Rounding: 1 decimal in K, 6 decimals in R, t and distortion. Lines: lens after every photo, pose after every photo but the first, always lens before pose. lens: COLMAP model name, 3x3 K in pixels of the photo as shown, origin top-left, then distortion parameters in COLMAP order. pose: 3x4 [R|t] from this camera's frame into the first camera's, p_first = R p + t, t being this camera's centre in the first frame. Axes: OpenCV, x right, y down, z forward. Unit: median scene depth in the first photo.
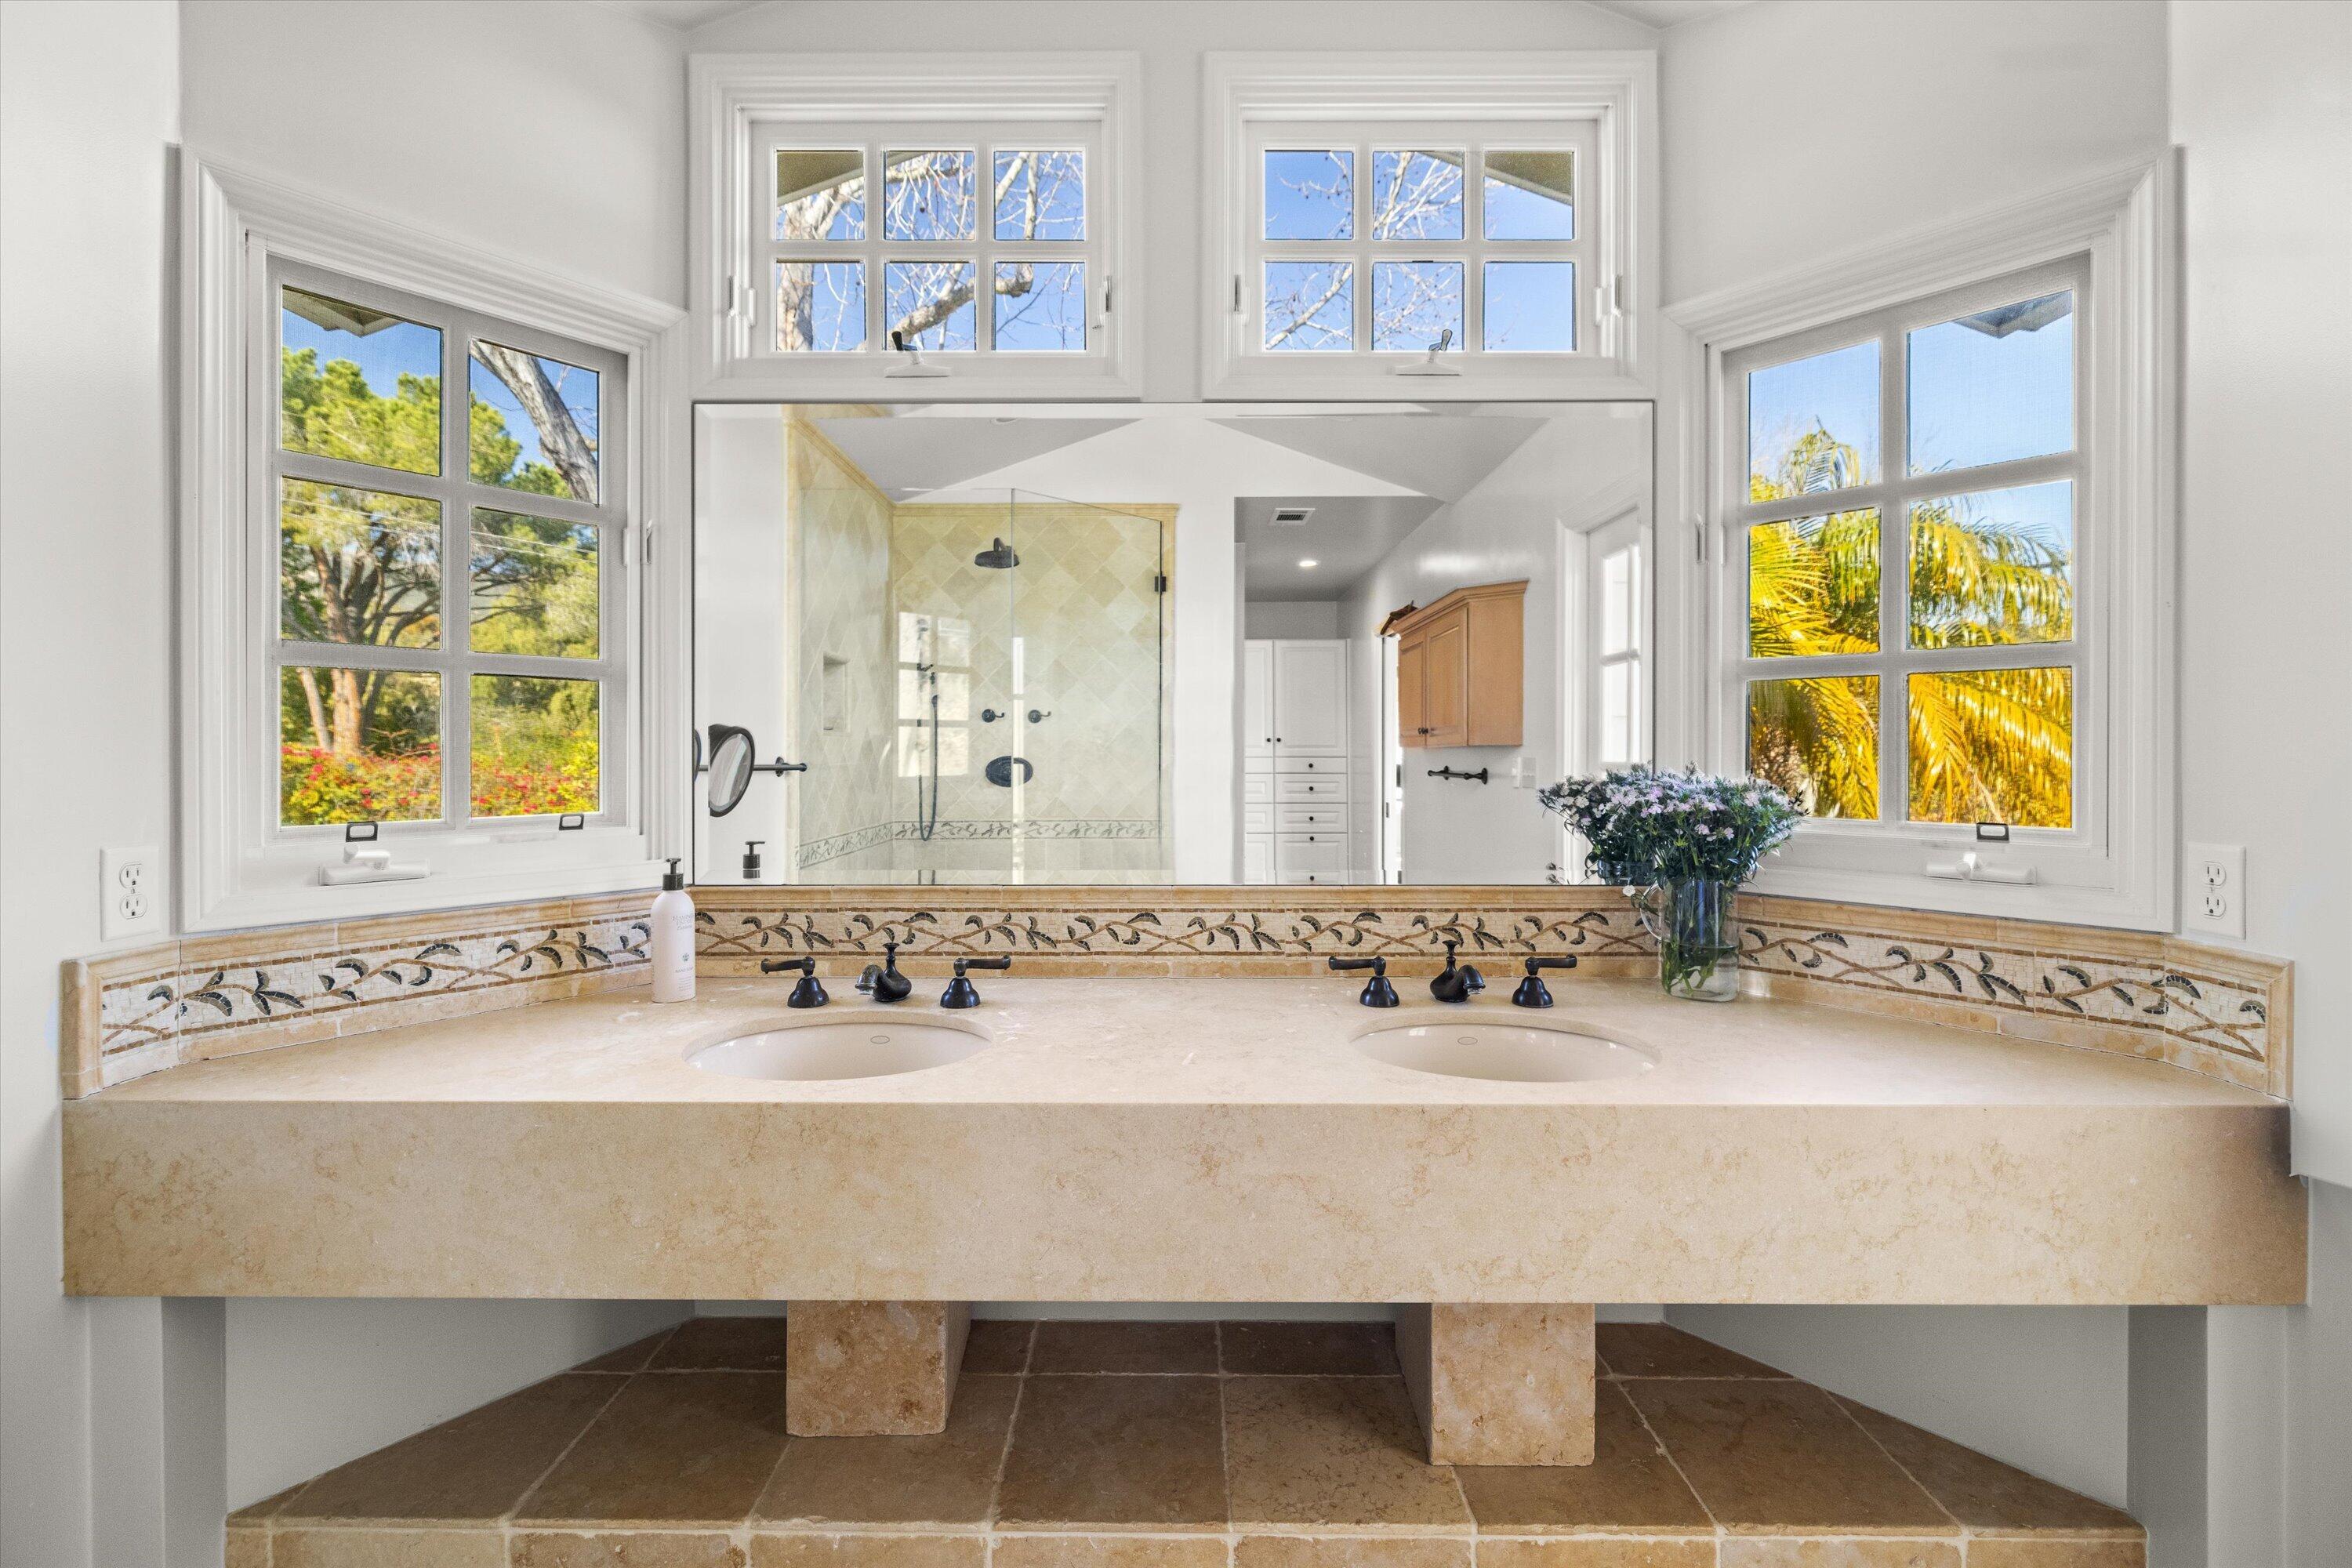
lens RADIAL K [[1034.0, 0, 1185.1], [0, 1034.0, 748.9], [0, 0, 1]] dist [0.001063, -0.000698]
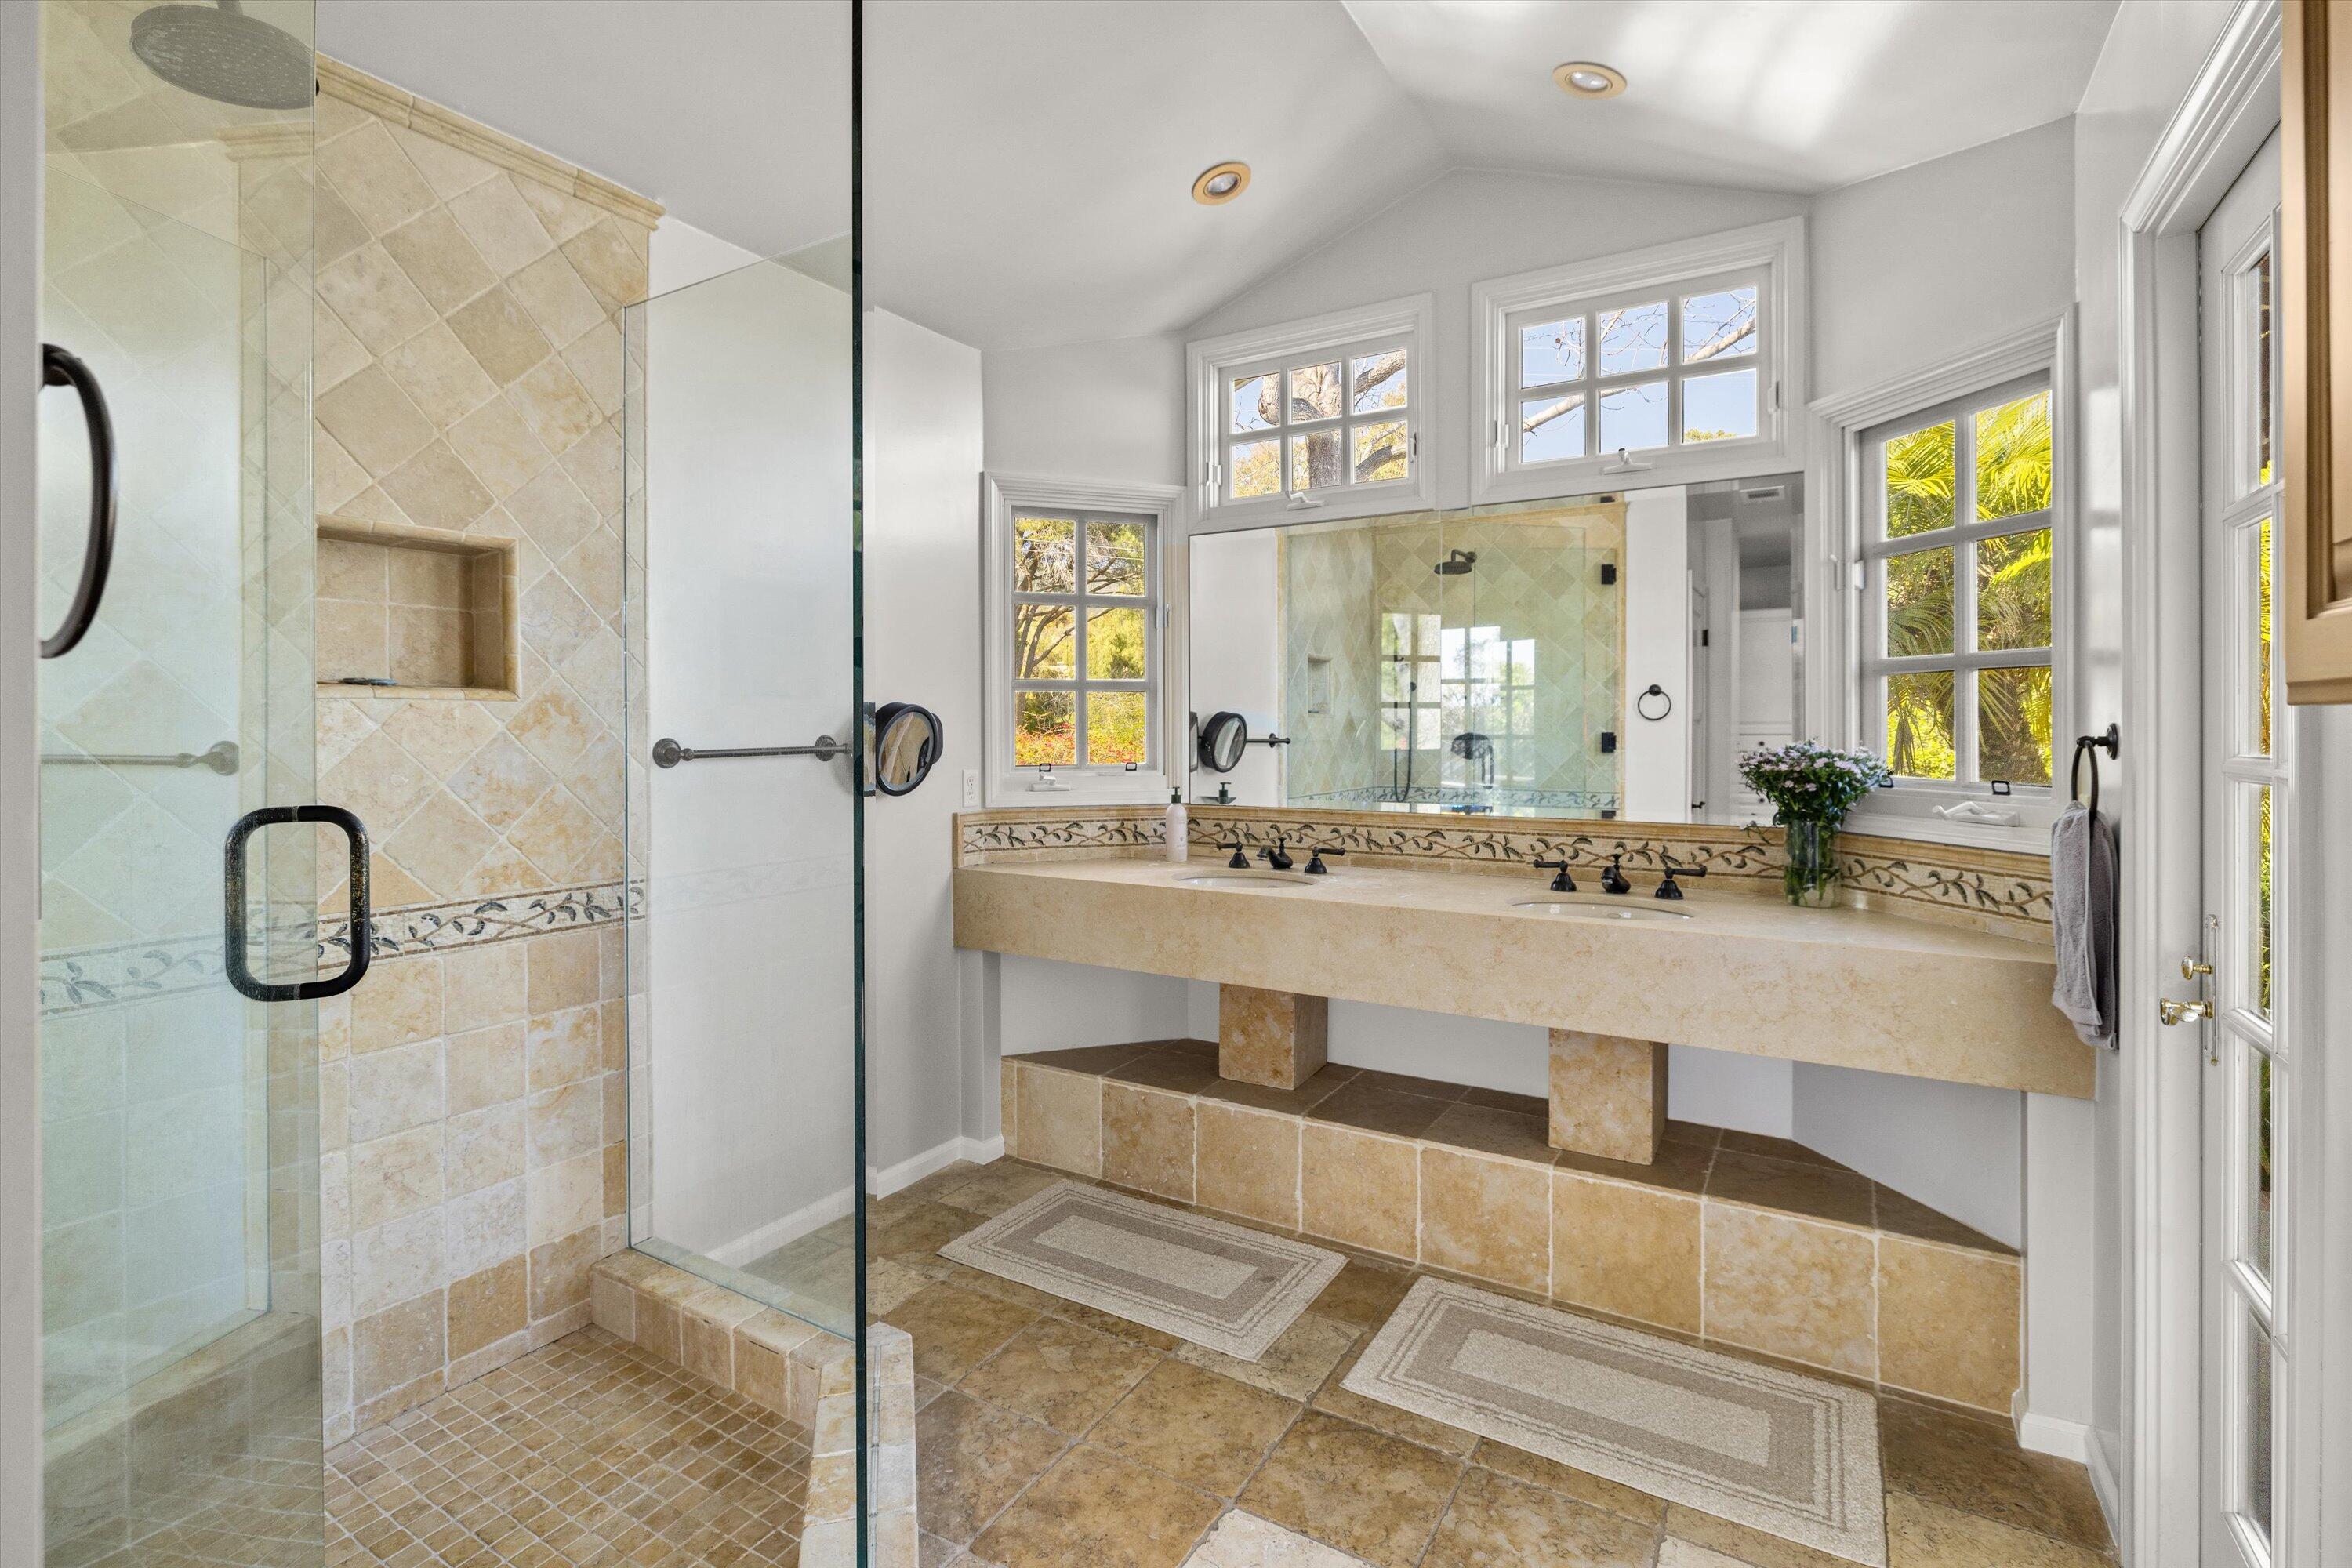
lens RADIAL K [[1101.2, 0, 1166.0], [0, 1101.2, 727.4], [0, 0, 1]] dist [0.002338, 0.000179]
pose [[0.859120, -0.000967, -0.511774, 0.525541], [0.001712, 0.999998, 0.000984, -0.003821], [0.511772, -0.001722, 0.859120, -0.745591]]
